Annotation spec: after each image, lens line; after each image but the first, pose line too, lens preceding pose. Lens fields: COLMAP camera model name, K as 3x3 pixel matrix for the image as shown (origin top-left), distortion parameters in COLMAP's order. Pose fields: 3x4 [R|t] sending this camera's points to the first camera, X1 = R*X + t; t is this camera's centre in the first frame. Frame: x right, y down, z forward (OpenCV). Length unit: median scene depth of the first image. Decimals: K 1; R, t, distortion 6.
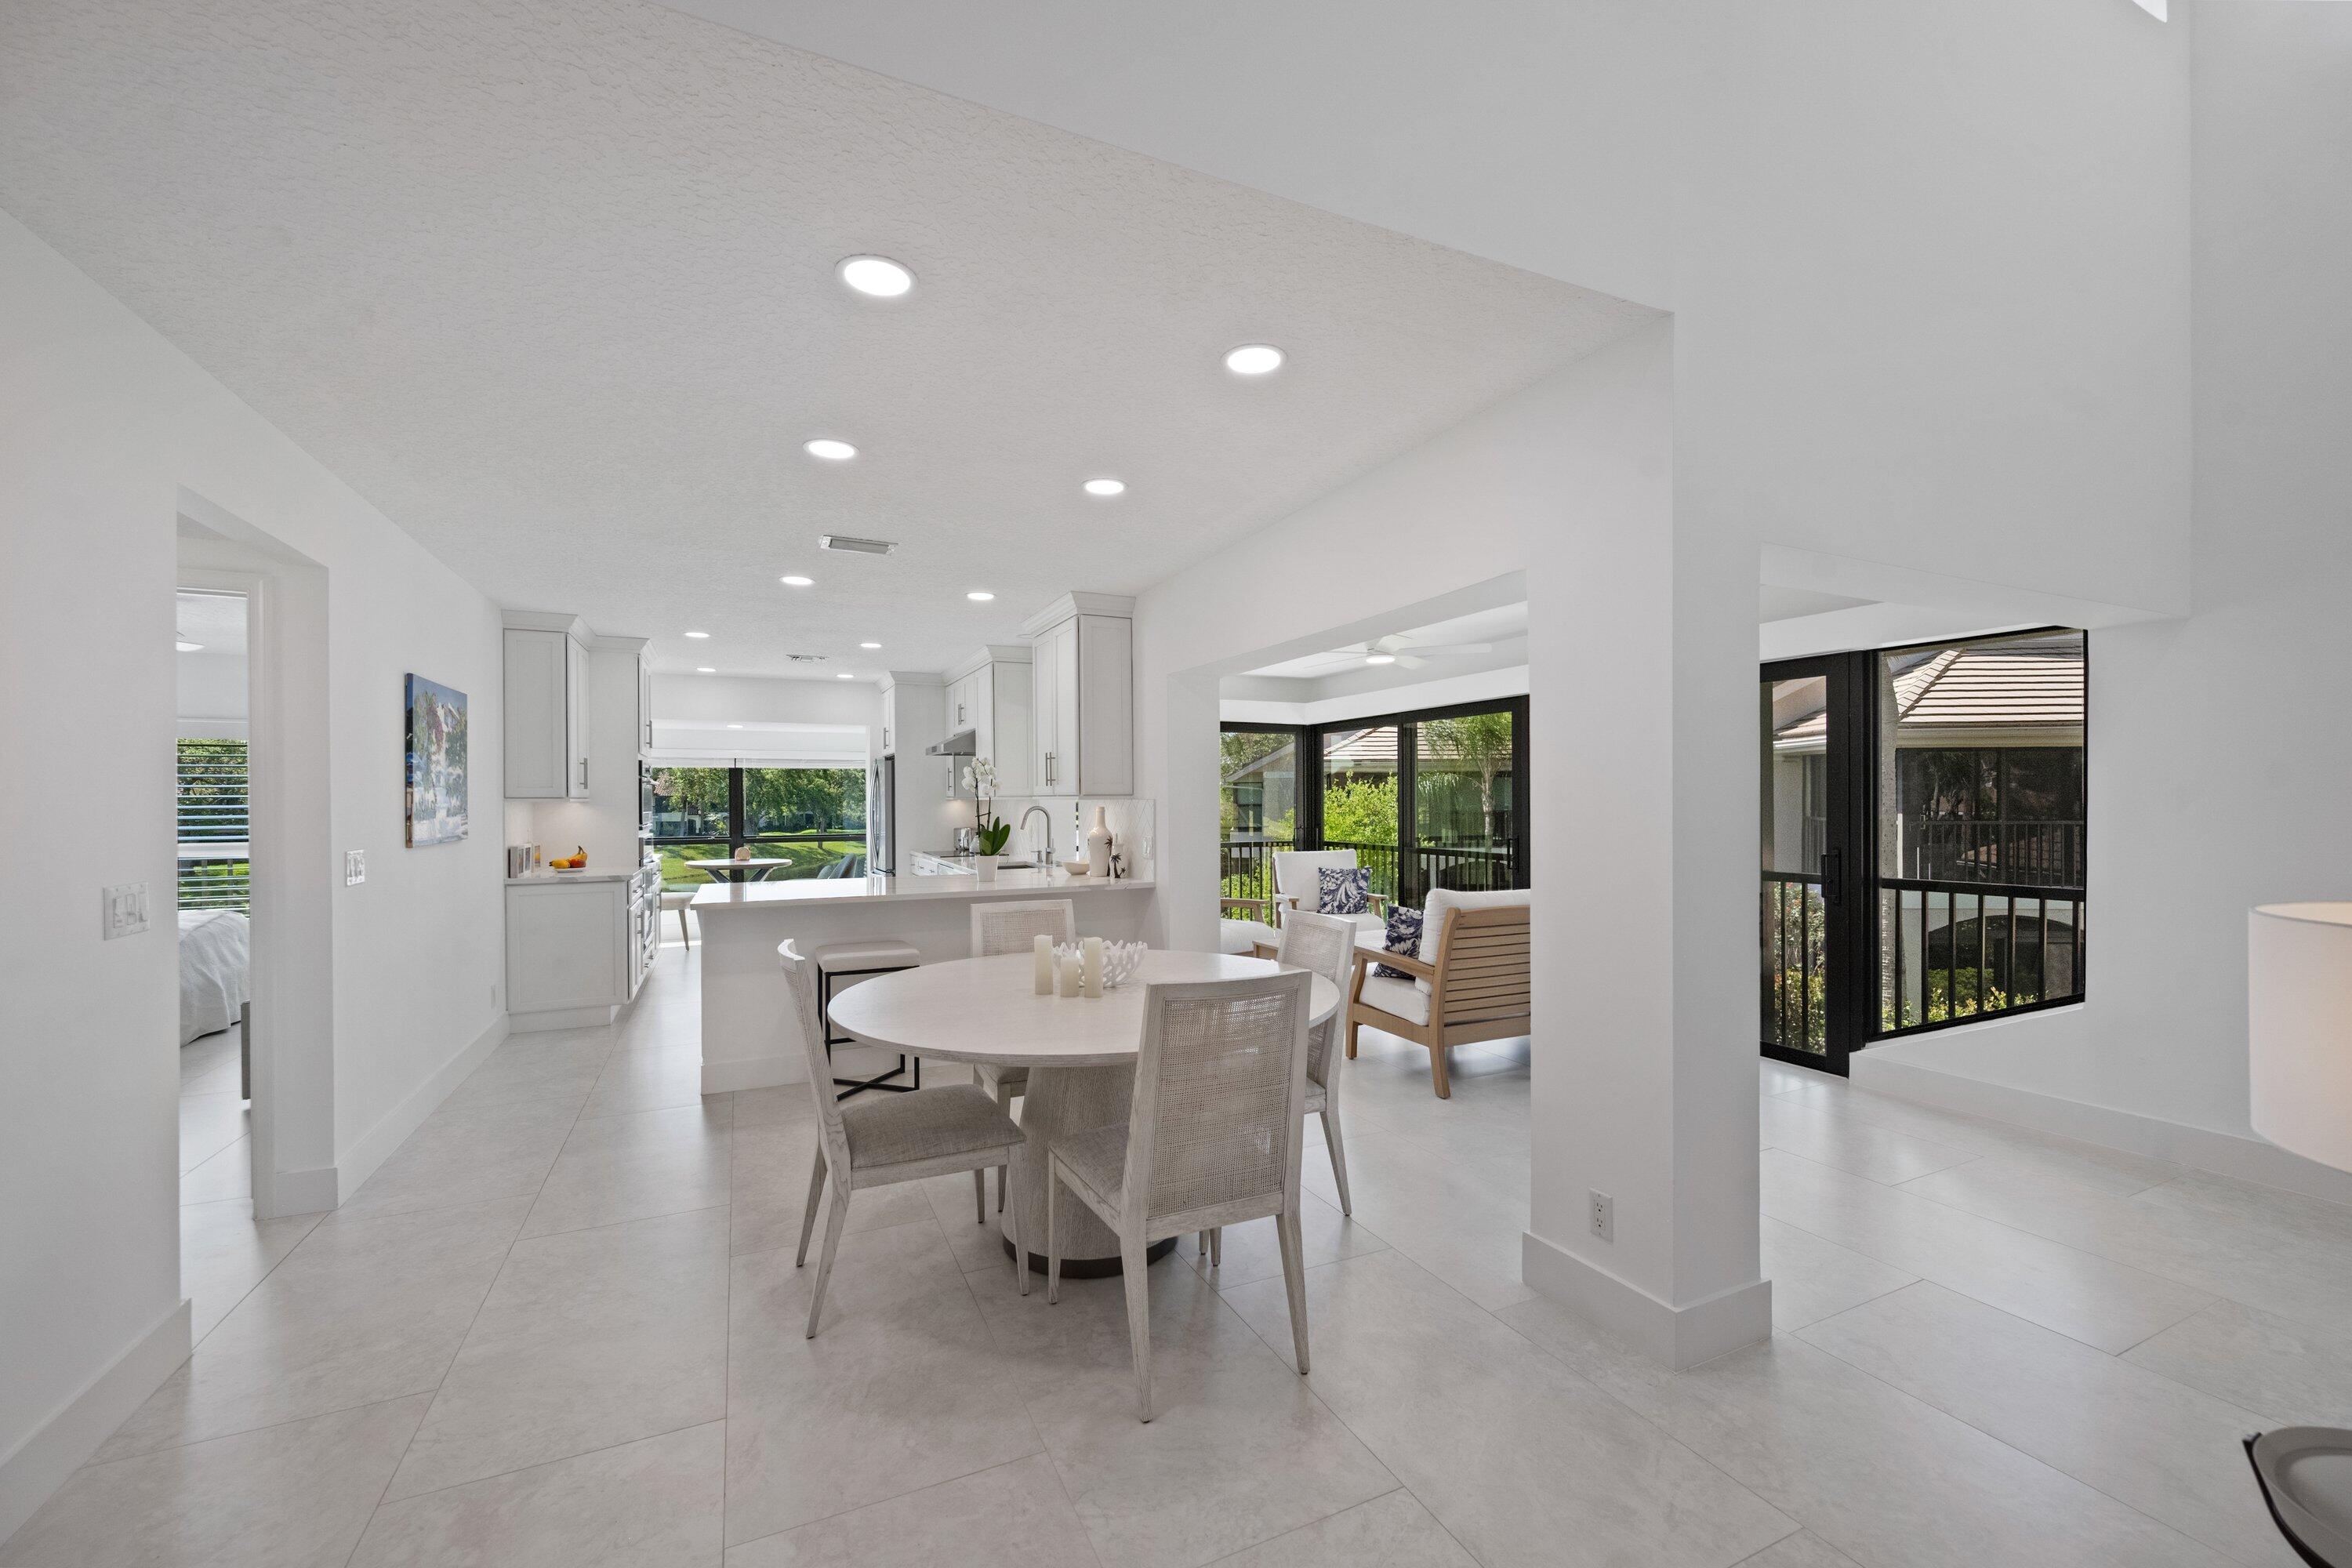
lens RADIAL K [[919.6, 0, 1183.0], [0, 919.6, 796.5], [0, 0, 1]] dist [-0.003221, -0.000106]
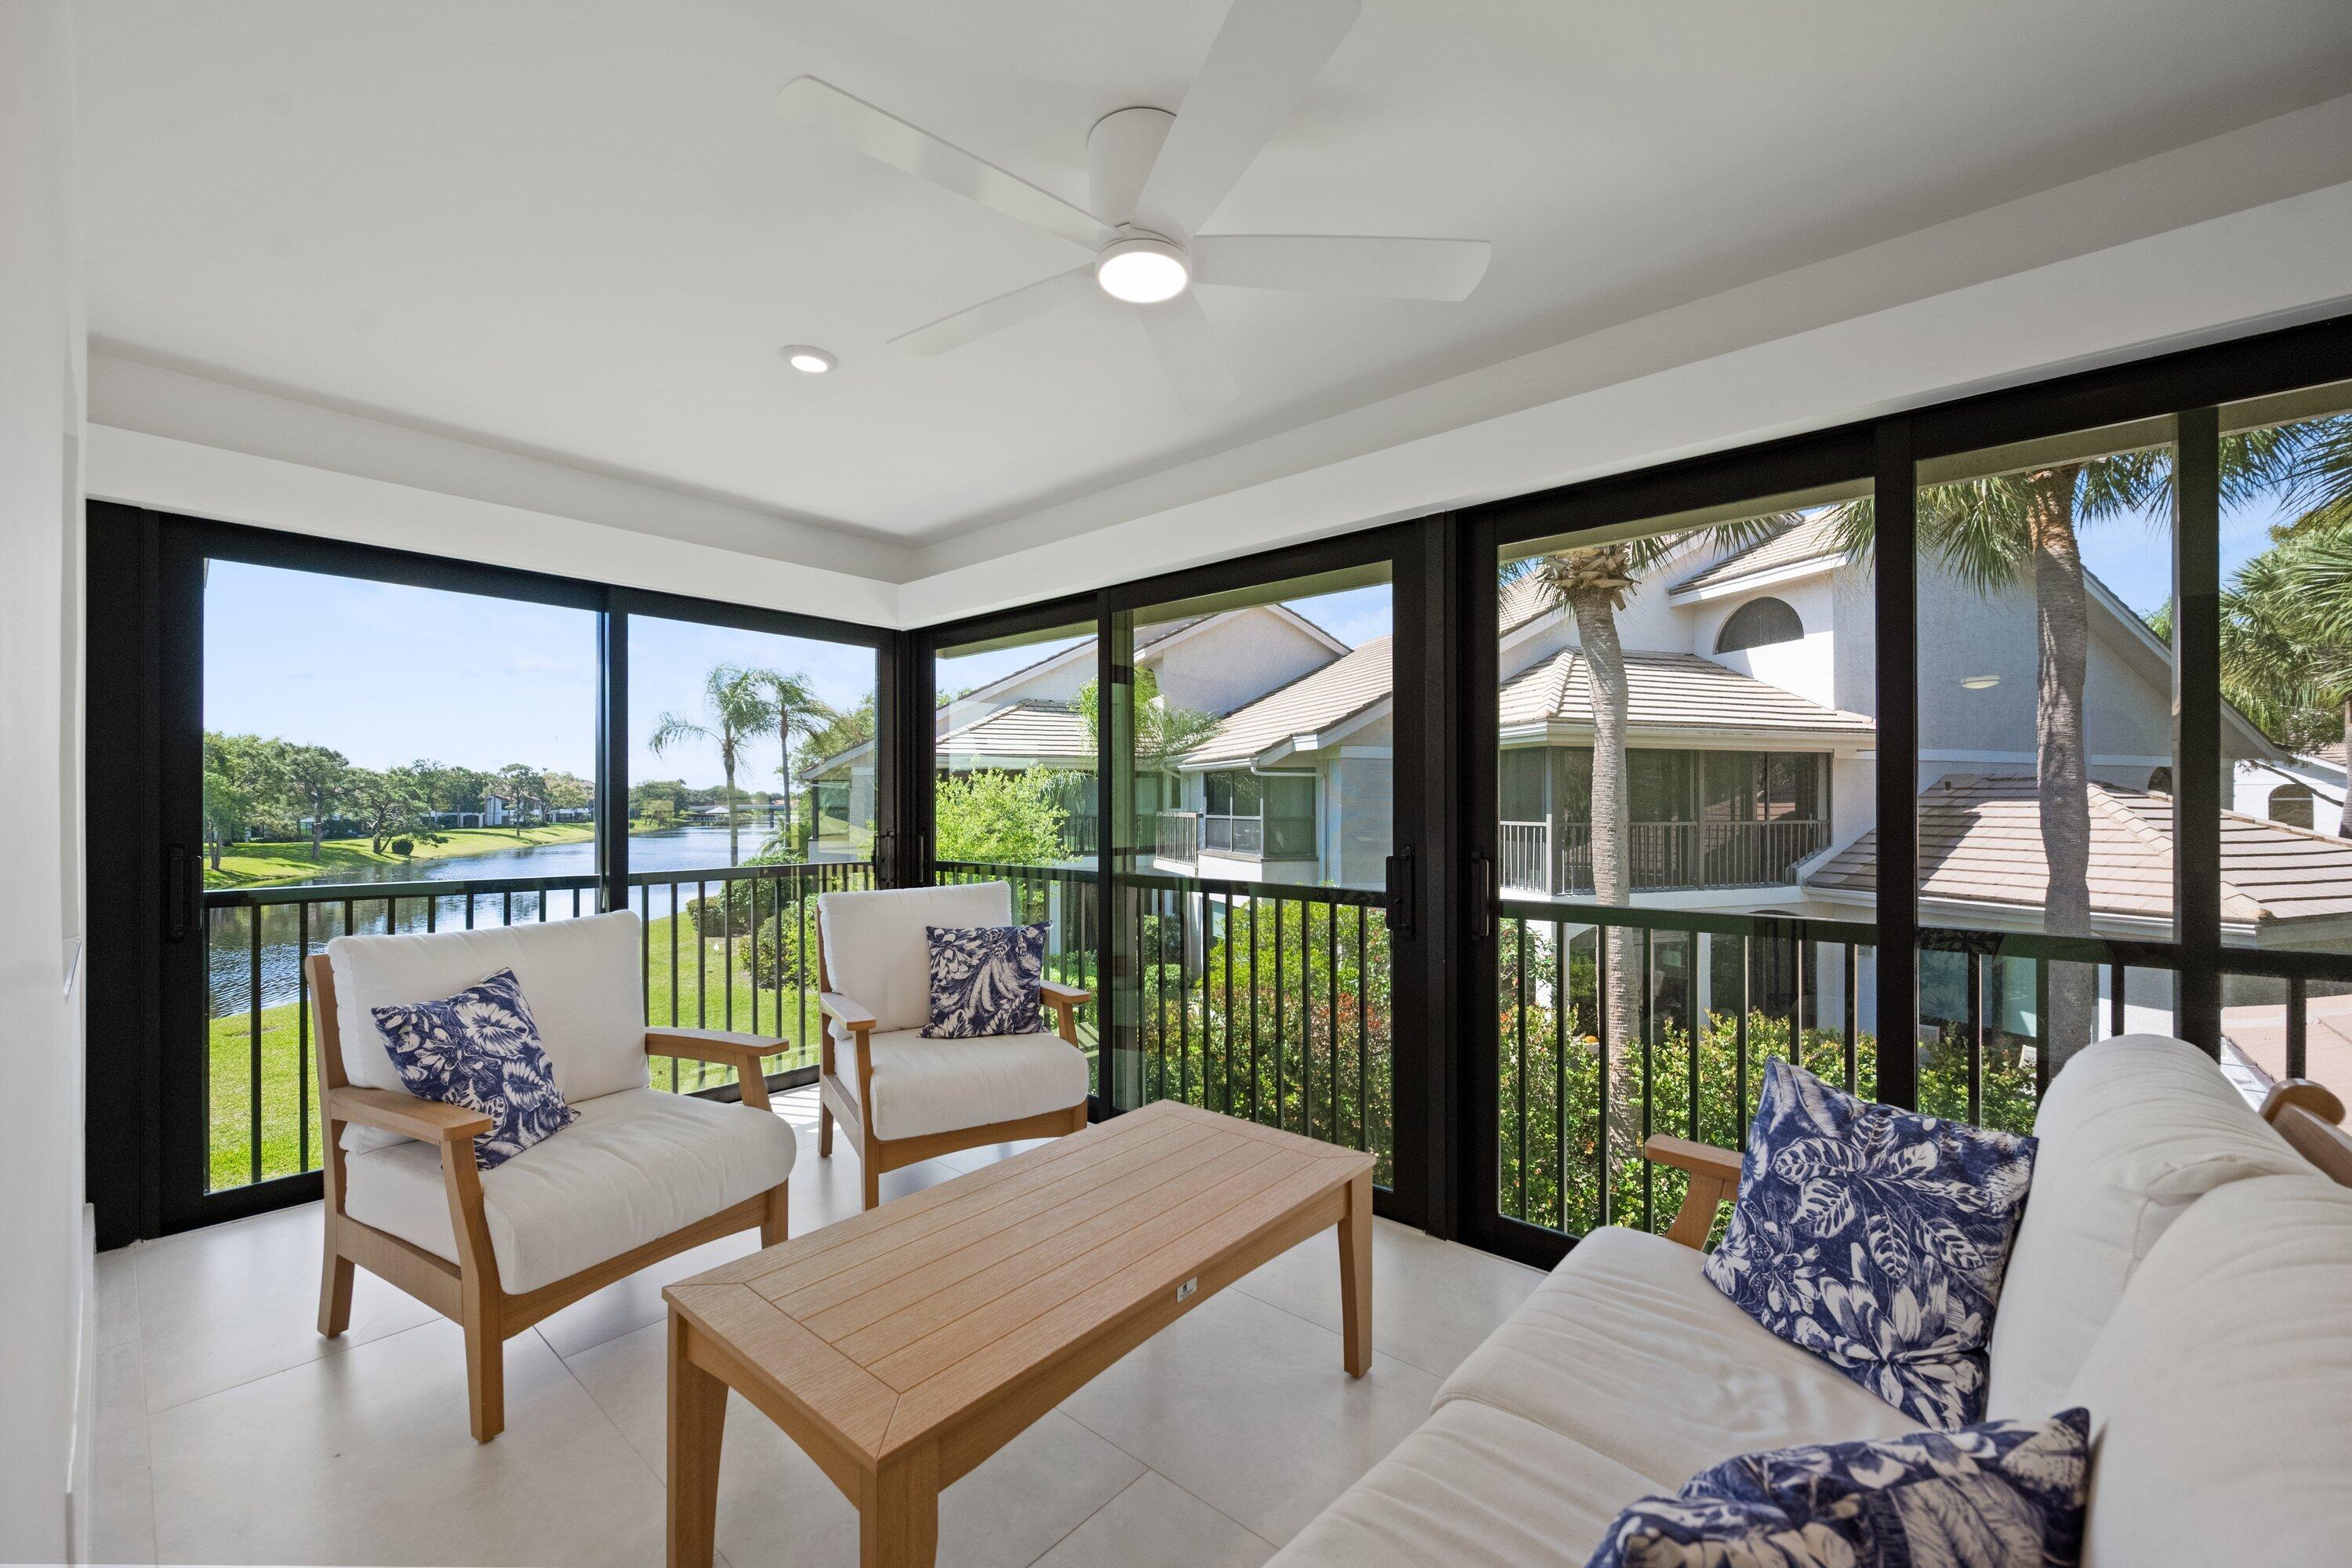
lens RADIAL K [[919.6, 0, 1180.3], [0, 919.6, 807.1], [0, 0, 1]] dist [-0.003221, -0.000106]
pose [[0.911097, 0.010361, 0.412062, 0.076237], [-0.010571, 0.999943, -0.001770, 0.020051], [-0.412057, -0.002743, 0.911154, 0.548623]]
